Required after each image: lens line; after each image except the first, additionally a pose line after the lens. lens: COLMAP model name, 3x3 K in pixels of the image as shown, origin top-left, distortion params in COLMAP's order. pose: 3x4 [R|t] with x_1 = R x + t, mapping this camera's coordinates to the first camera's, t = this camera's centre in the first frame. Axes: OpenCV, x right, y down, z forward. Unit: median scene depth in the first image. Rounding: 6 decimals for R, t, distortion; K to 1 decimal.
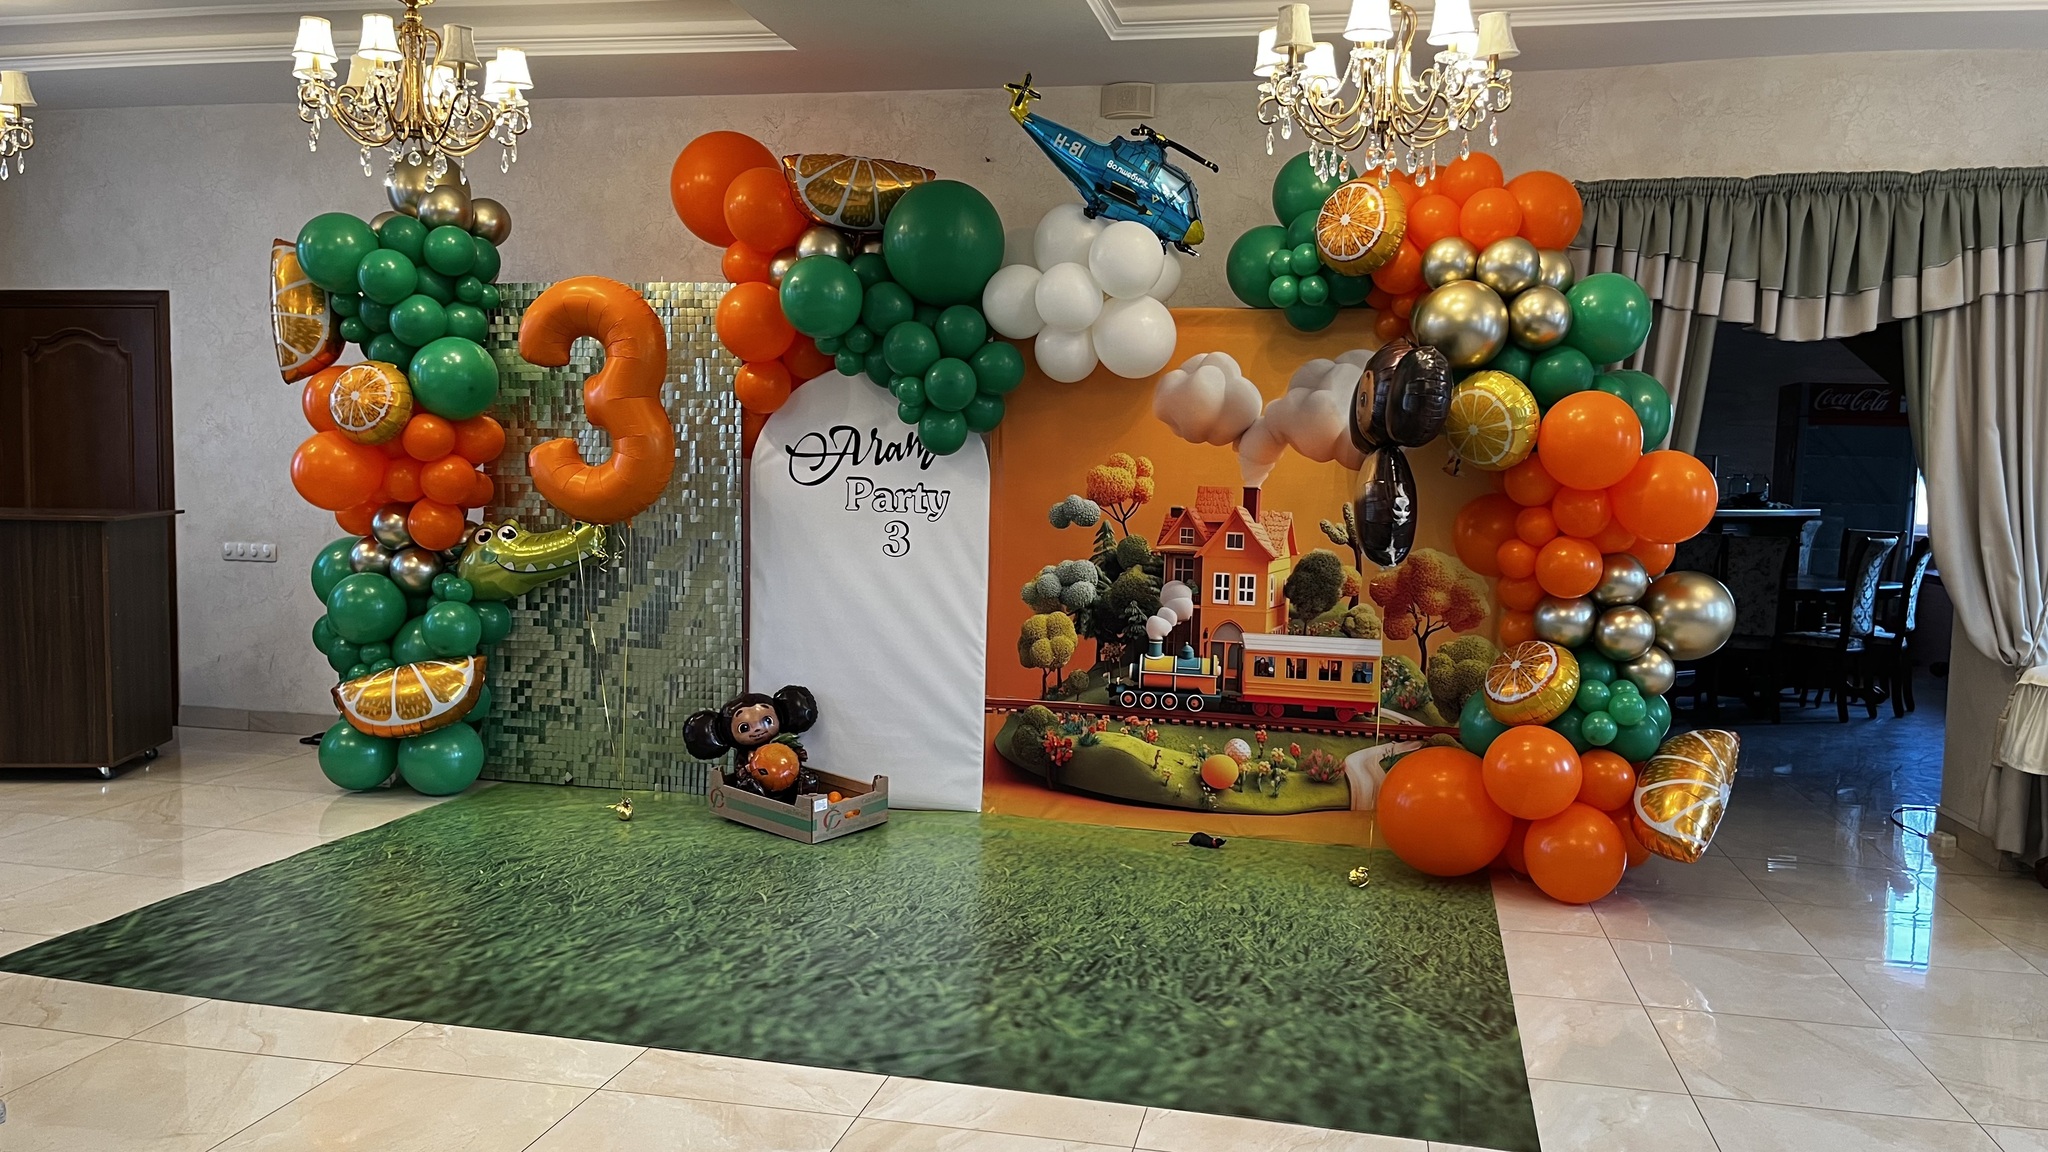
lens RADIAL K [[1539.2, 0, 1037.8], [0, 1539.2, 587.6], [0, 0, 1]] dist [0.081556, -0.122492]
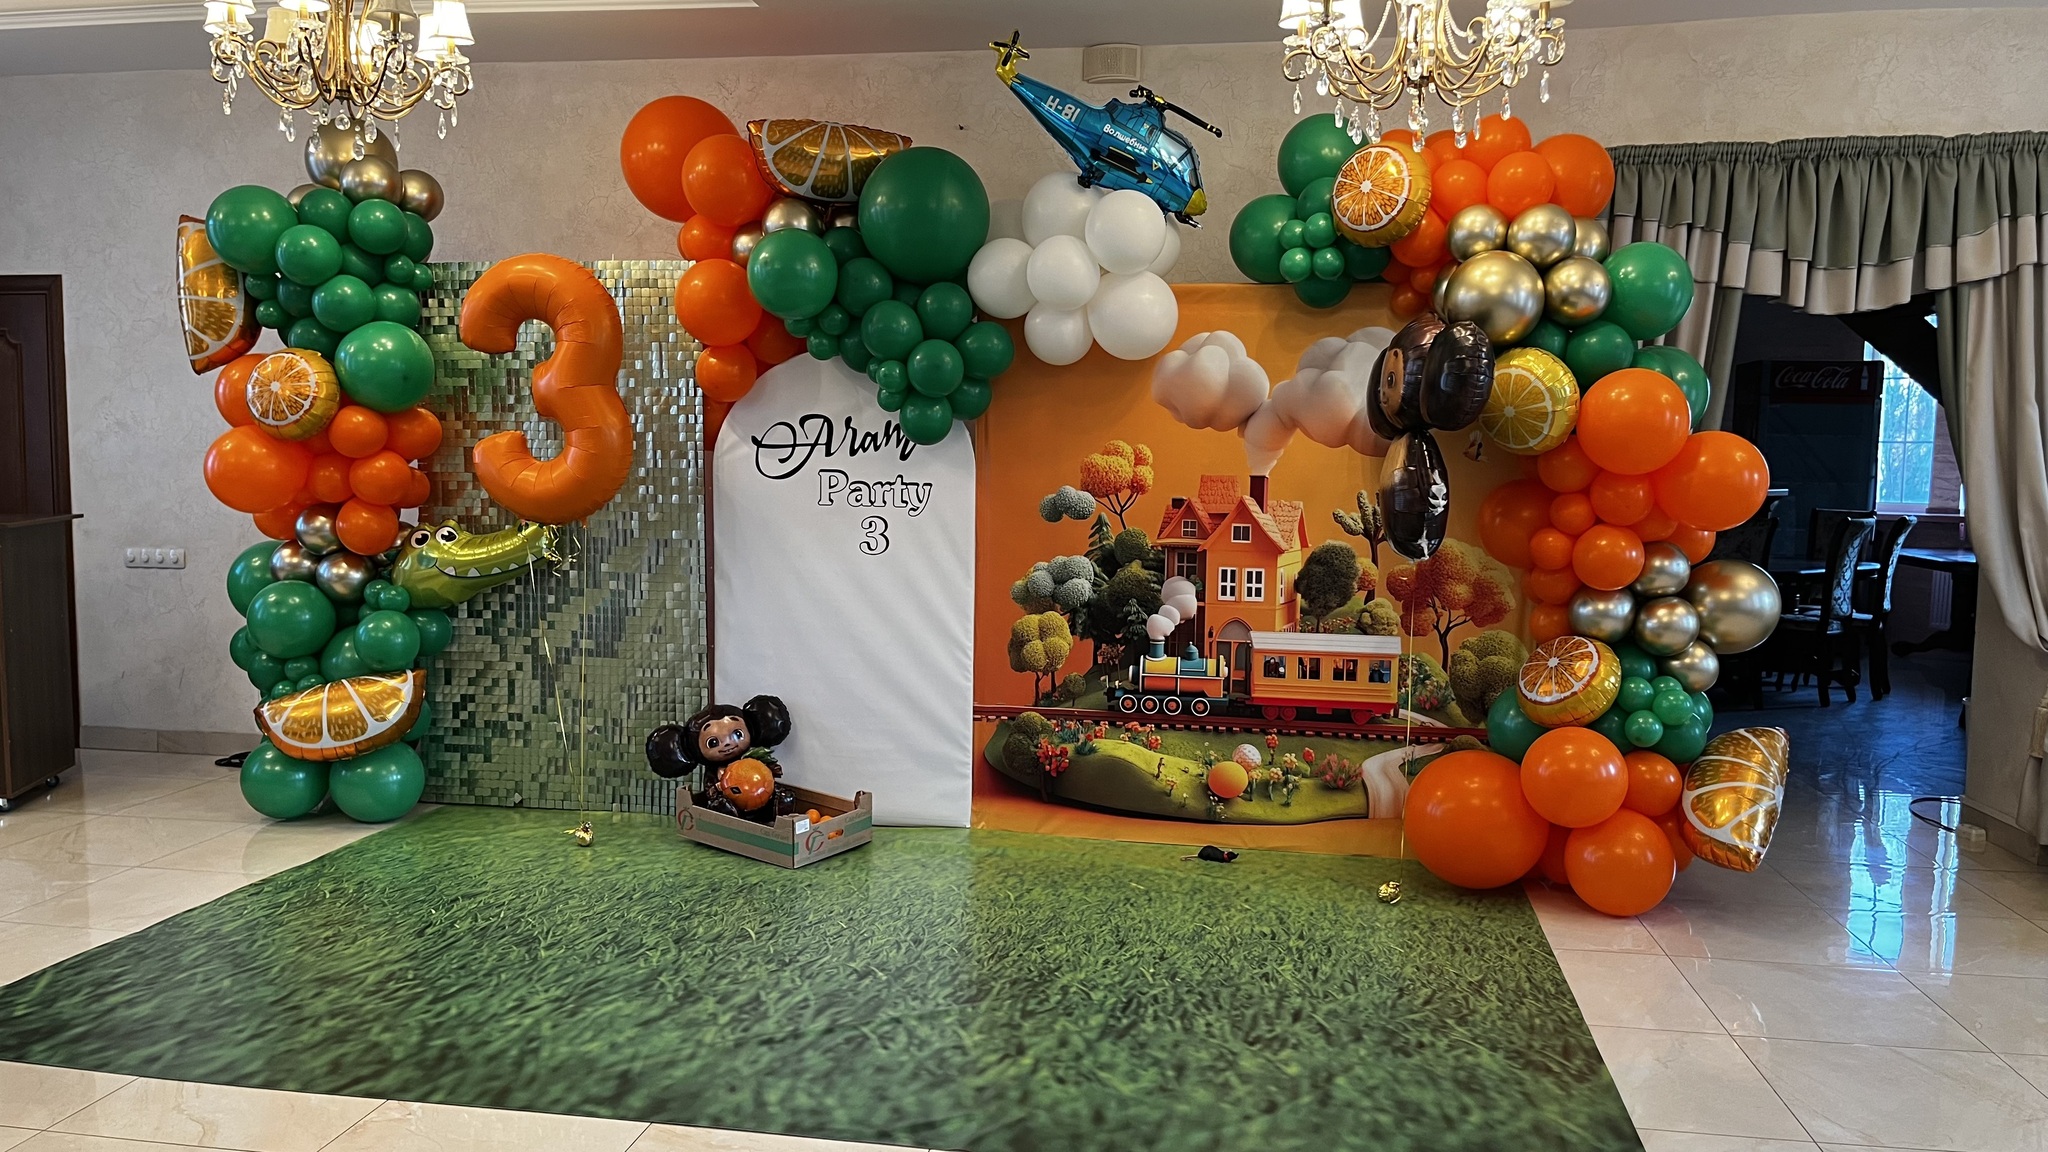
lens RADIAL K [[1542.6, 0, 1025.3], [0, 1542.6, 584.9], [0, 0, 1]] dist [0.070821, -0.087052]
pose [[0.998744, -0.015585, 0.047611, -0.048078], [0.015265, 0.999859, 0.007063, -0.007428], [-0.047715, -0.006327, 0.998841, 0.070190]]
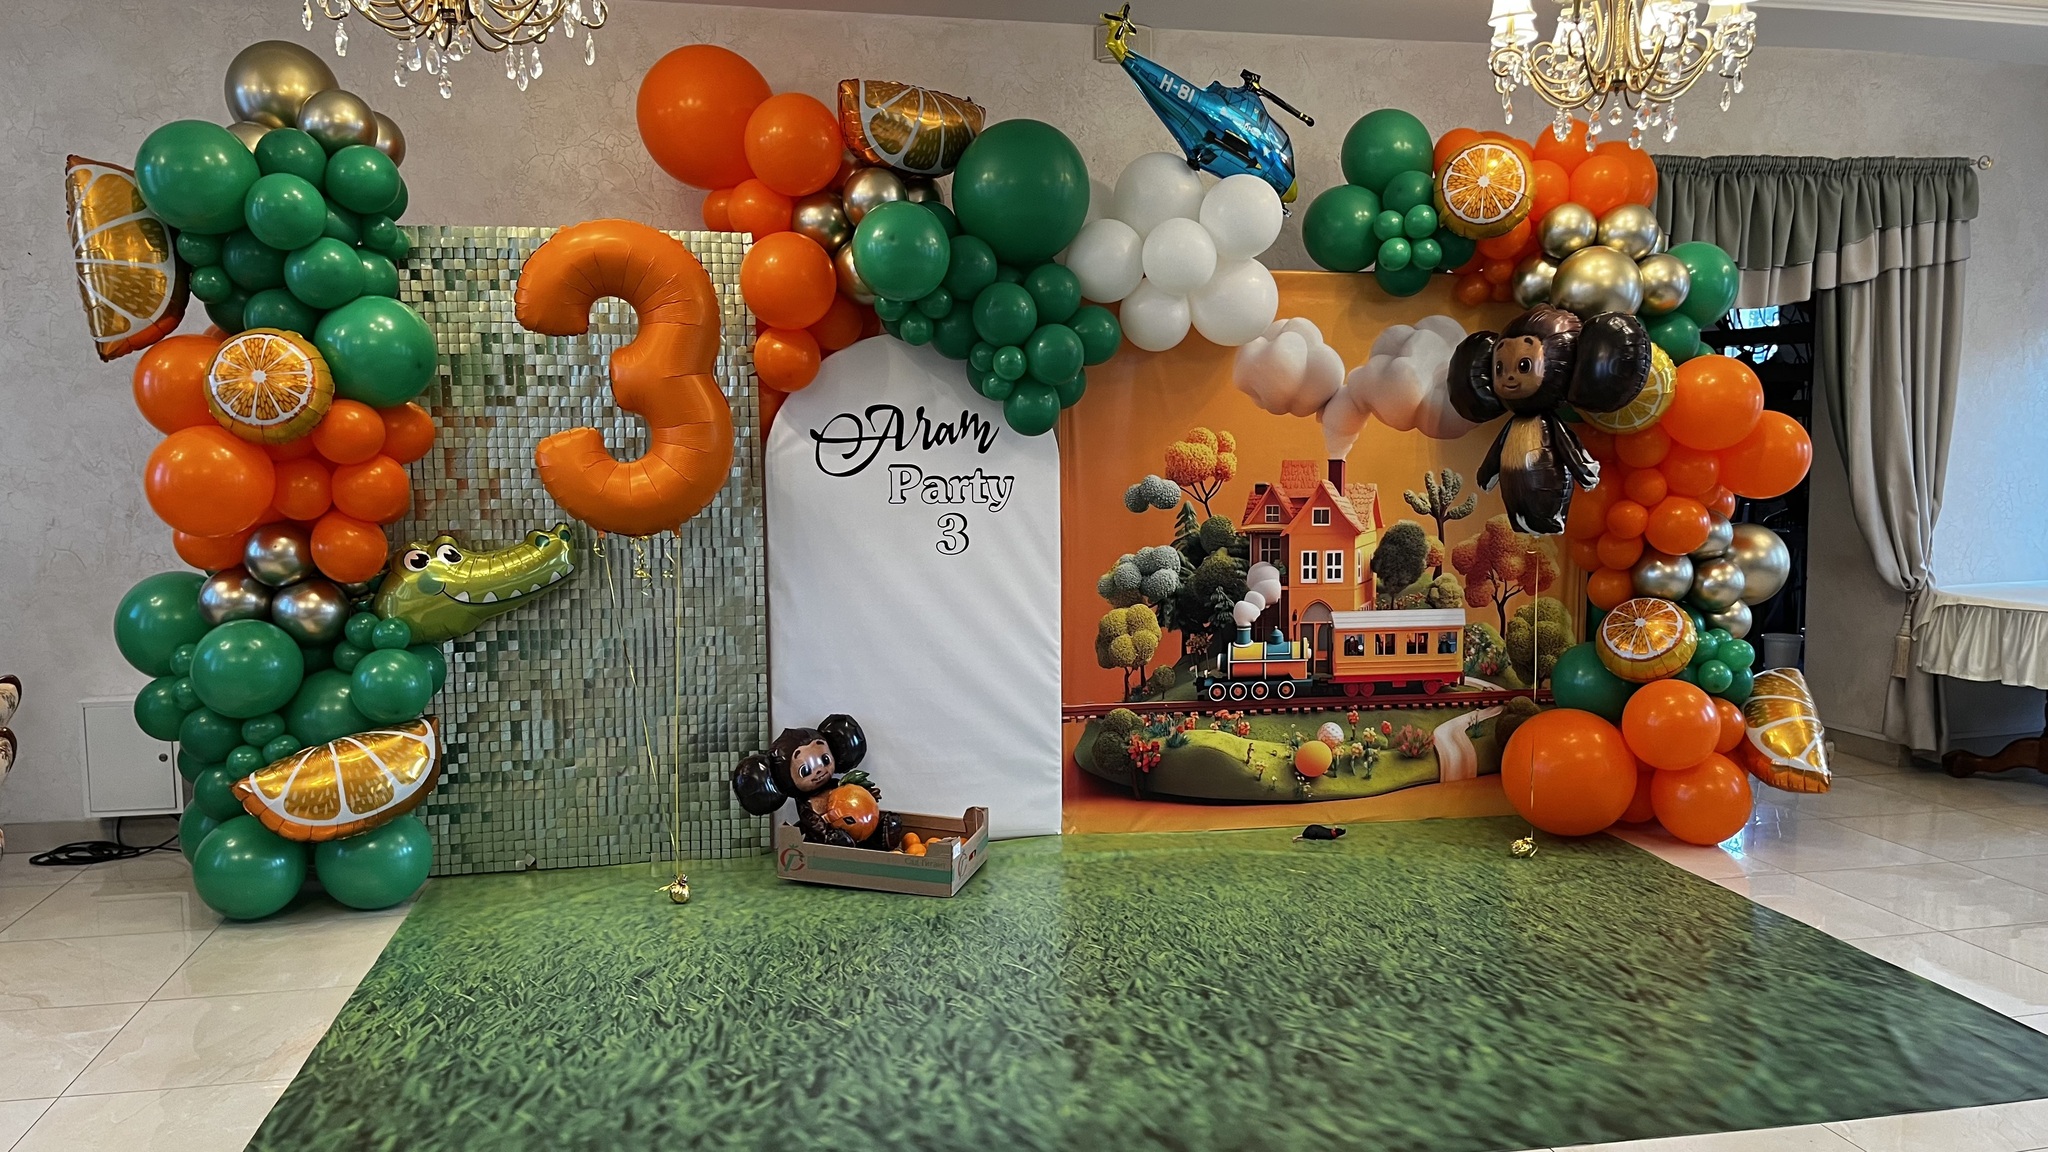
lens RADIAL K [[1549.7, 0, 1047.7], [0, 1549.7, 588.9], [0, 0, 1]] dist [0.054477, -0.055910]
pose [[0.910404, -0.069130, 0.407903, -0.420336], [0.061580, 0.997601, 0.031630, -0.026320], [-0.409111, -0.003678, 0.912477, 0.192937]]
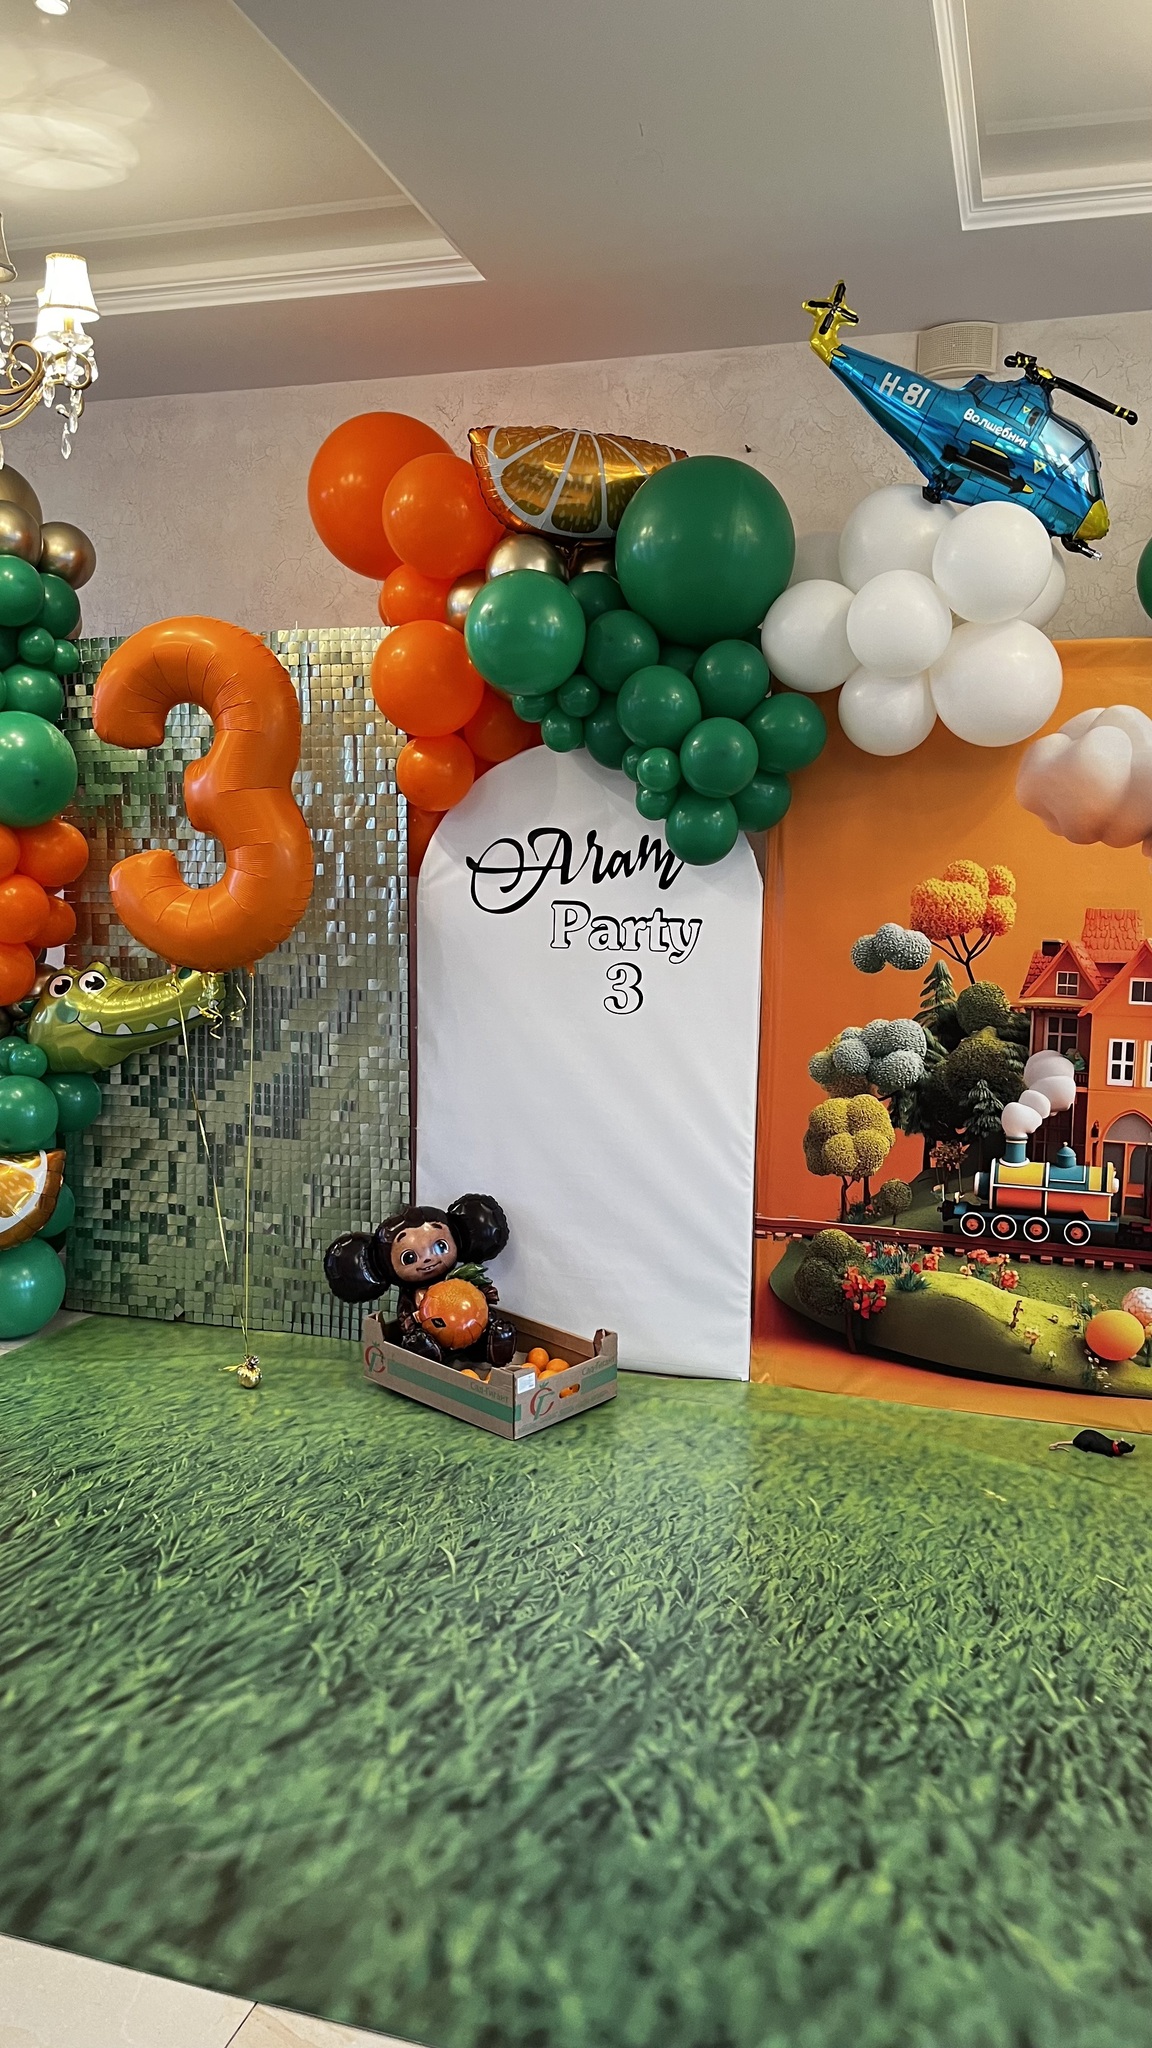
lens RADIAL K [[1549.7, 0, 566.4], [0, 1549.7, 1042.0], [0, 0, 1]] dist [0.054477, -0.055910]
pose [[0.996742, -0.001204, -0.080643, -0.065529], [0.002959, 0.999761, 0.021645, -0.023755], [0.080598, -0.021813, 0.996508, 0.311135]]
